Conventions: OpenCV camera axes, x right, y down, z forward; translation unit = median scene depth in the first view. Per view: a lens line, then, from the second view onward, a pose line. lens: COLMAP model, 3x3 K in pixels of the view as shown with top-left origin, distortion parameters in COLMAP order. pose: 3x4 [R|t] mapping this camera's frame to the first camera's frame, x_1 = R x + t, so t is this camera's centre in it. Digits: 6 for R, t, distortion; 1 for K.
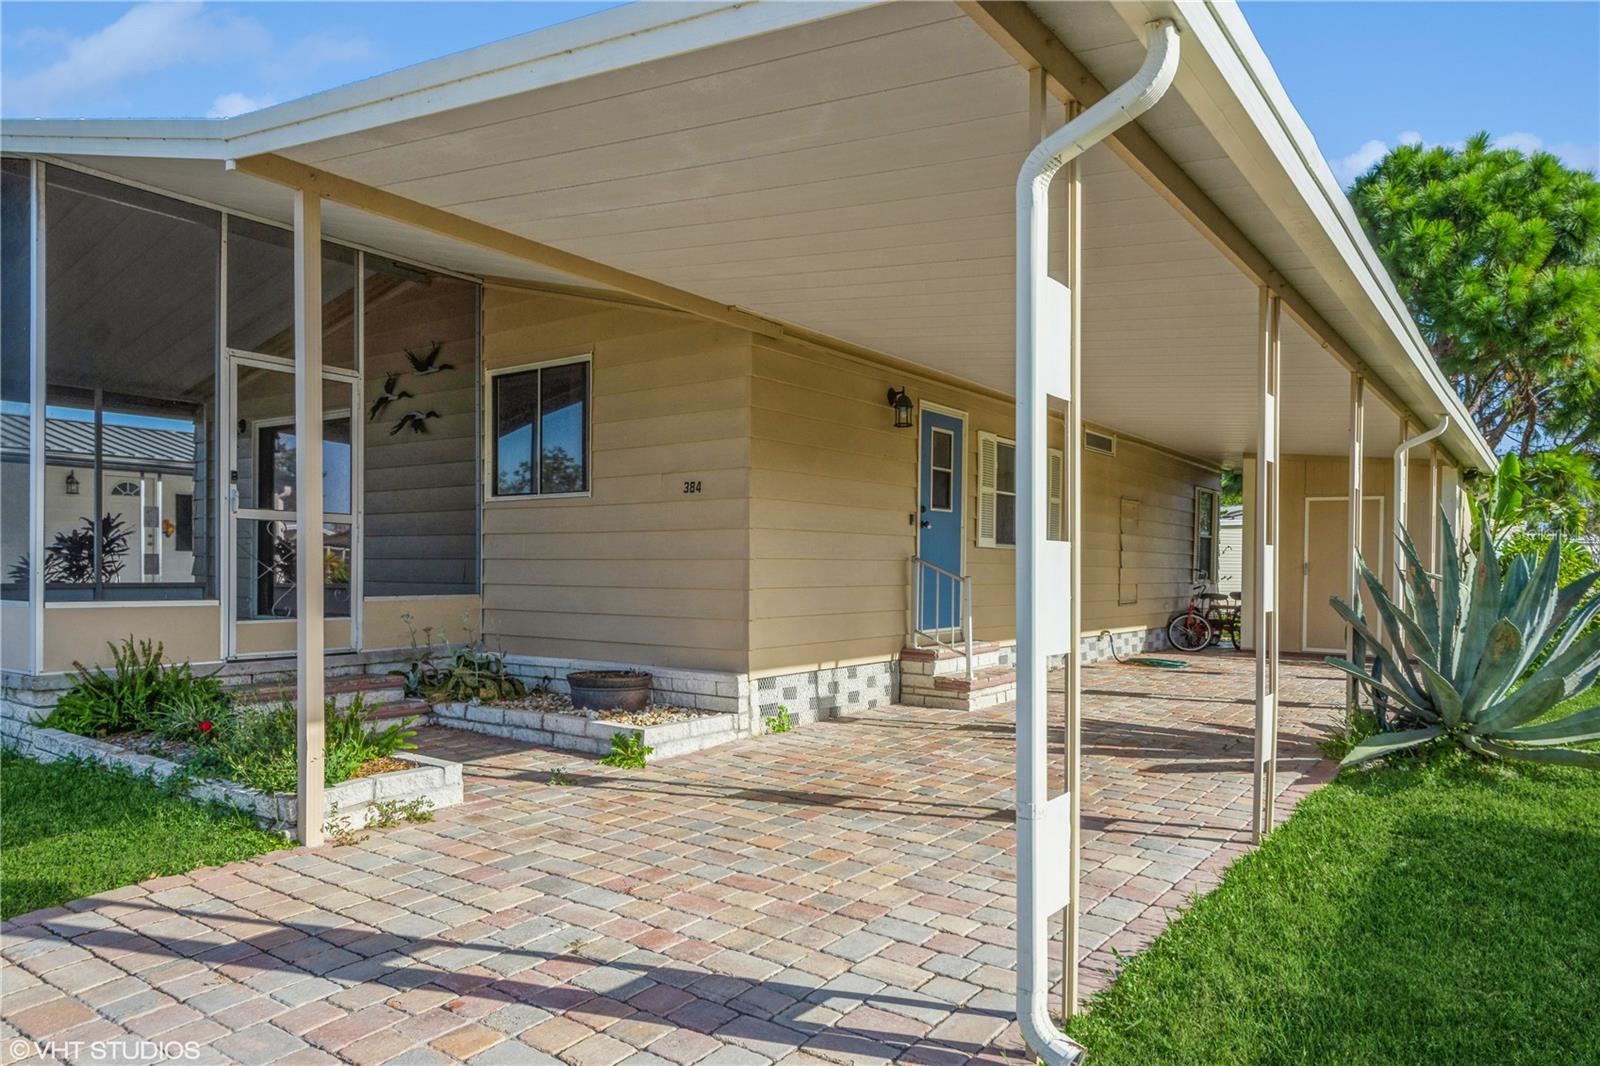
lens RADIAL K [[1052.9, 0, 805.3], [0, 1052.9, 581.2], [0, 0, 1]] dist [0.017836, -0.000307]
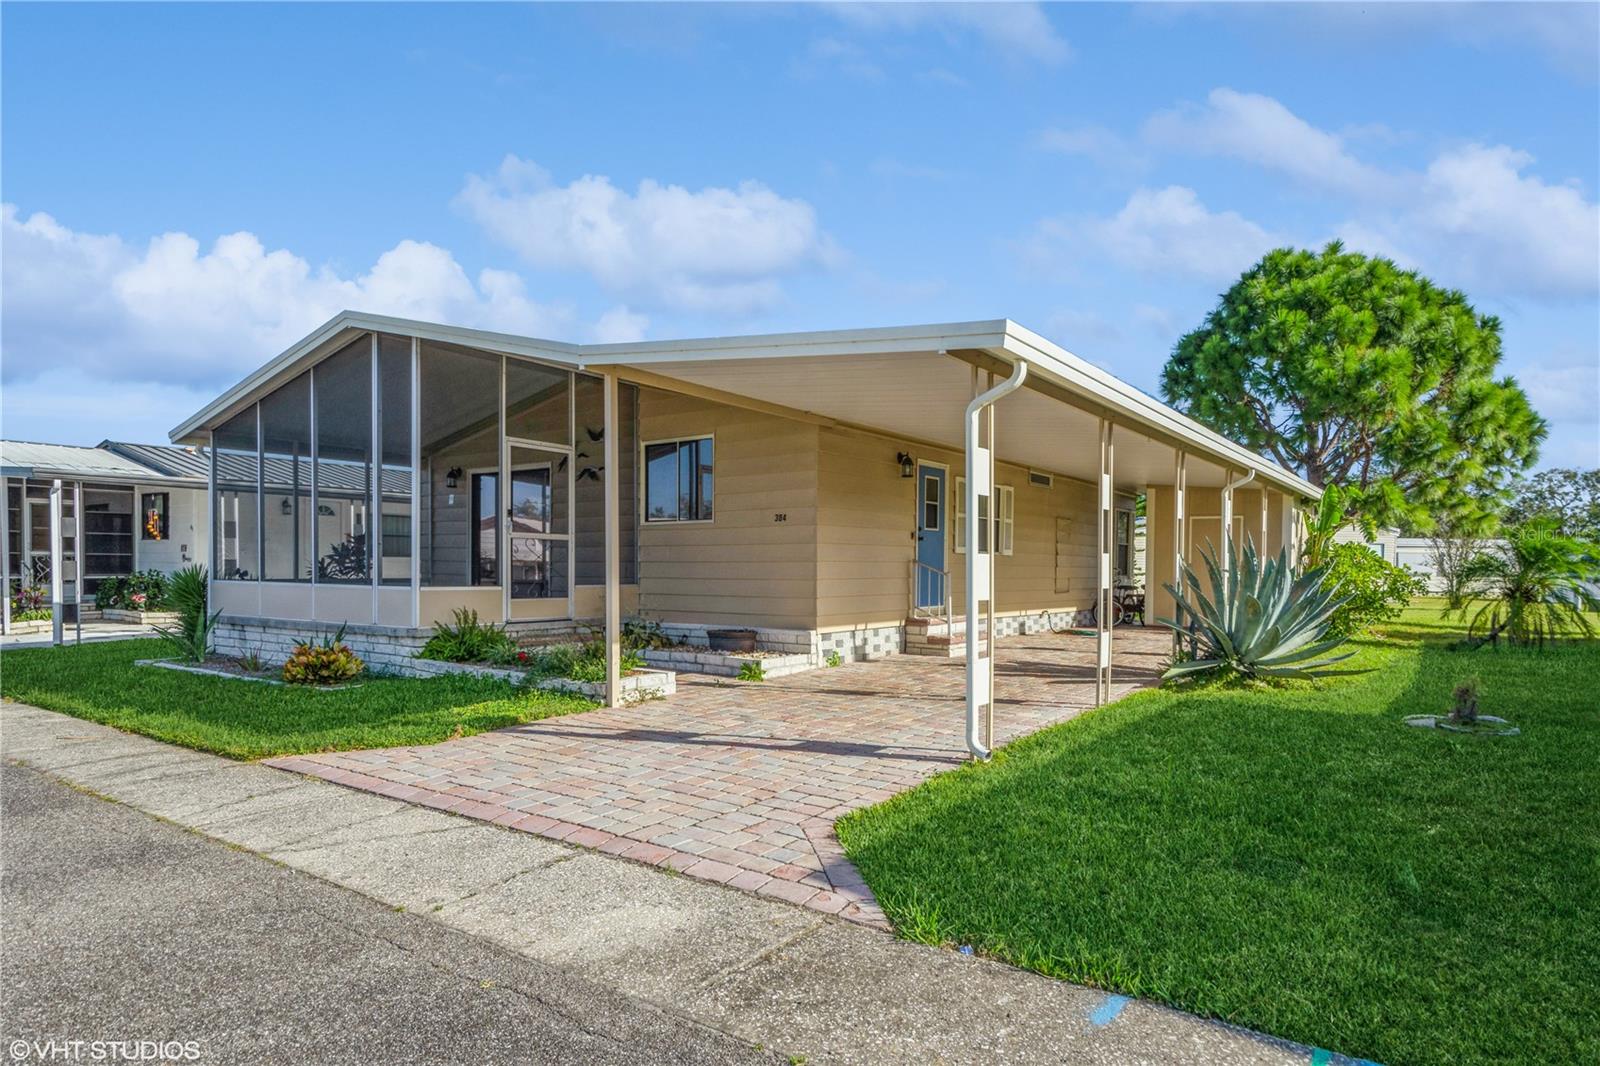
lens RADIAL K [[929.0, 0, 799.1], [0, 929.0, 591.6], [0, 0, 1]] dist [0.021485, -0.000179]
pose [[0.999963, -0.002251, -0.008267, -0.060402], [0.002345, 0.999932, 0.011447, 0.008606], [0.008240, -0.011466, 0.999900, -0.409360]]
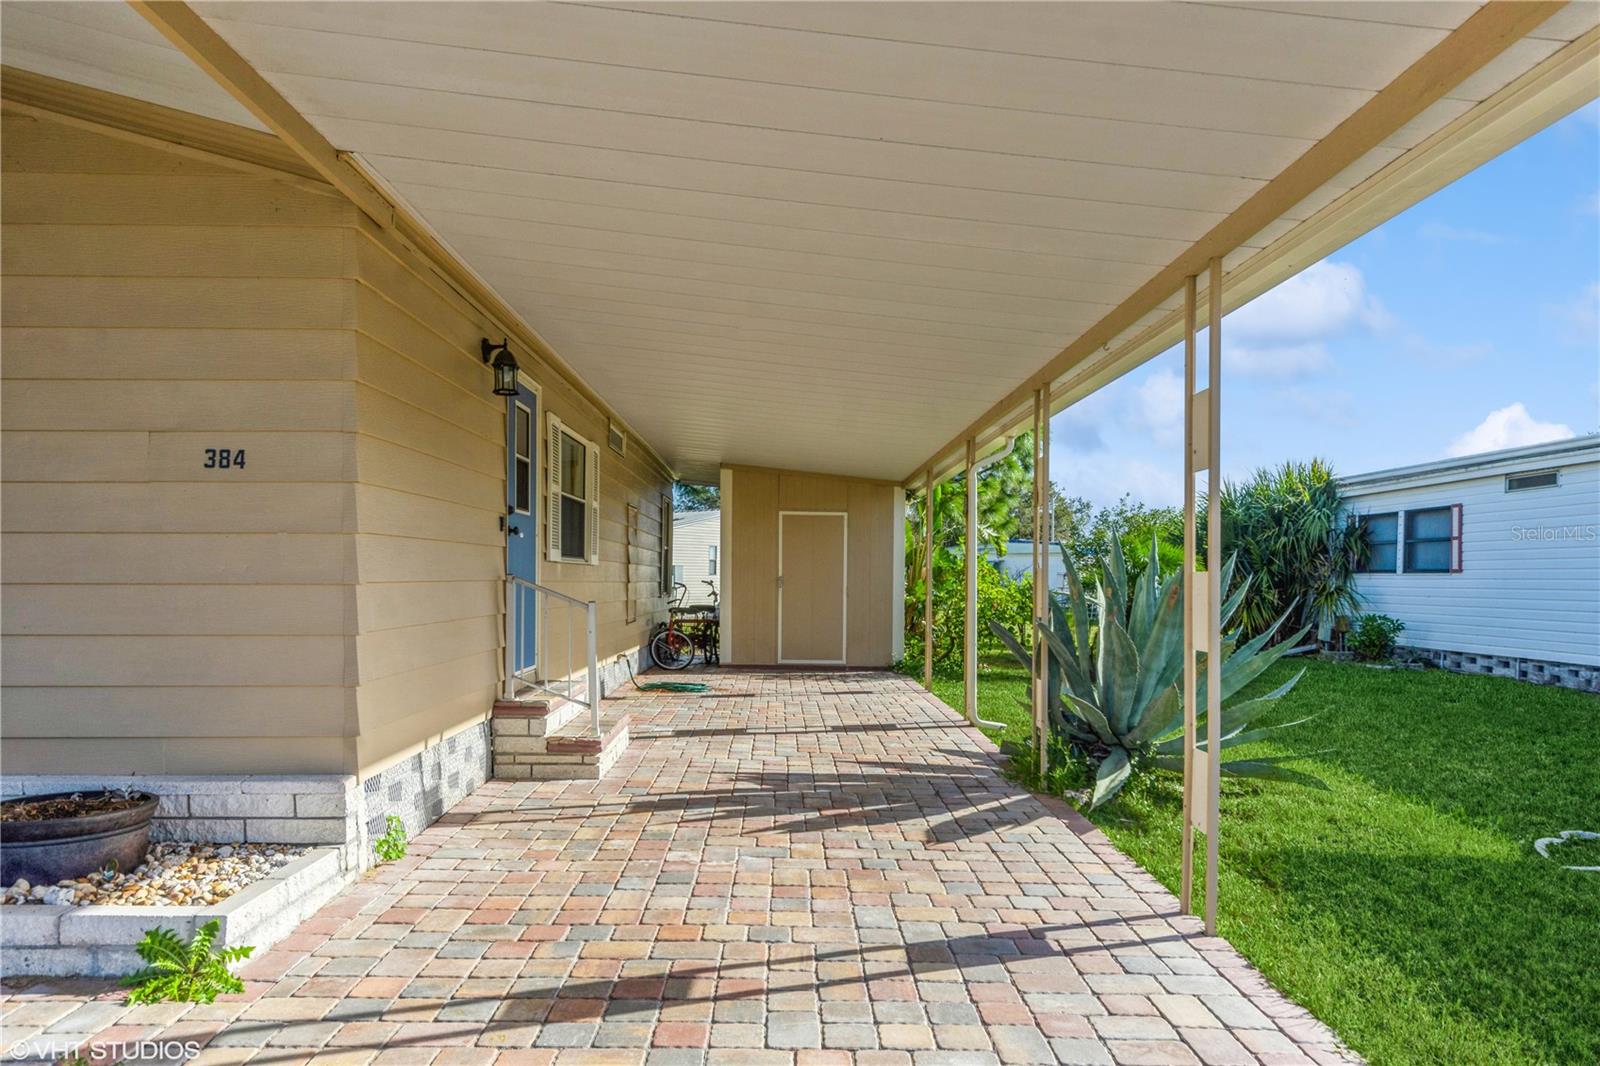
lens RADIAL K [[1052.9, 0, 805.3], [0, 1052.9, 581.2], [0, 0, 1]] dist [0.017836, -0.000307]
pose [[0.796936, -0.007071, 0.604022, -0.186906], [0.011200, 0.999933, -0.003071, -0.015250], [-0.603960, 0.009213, 0.796961, 0.315793]]
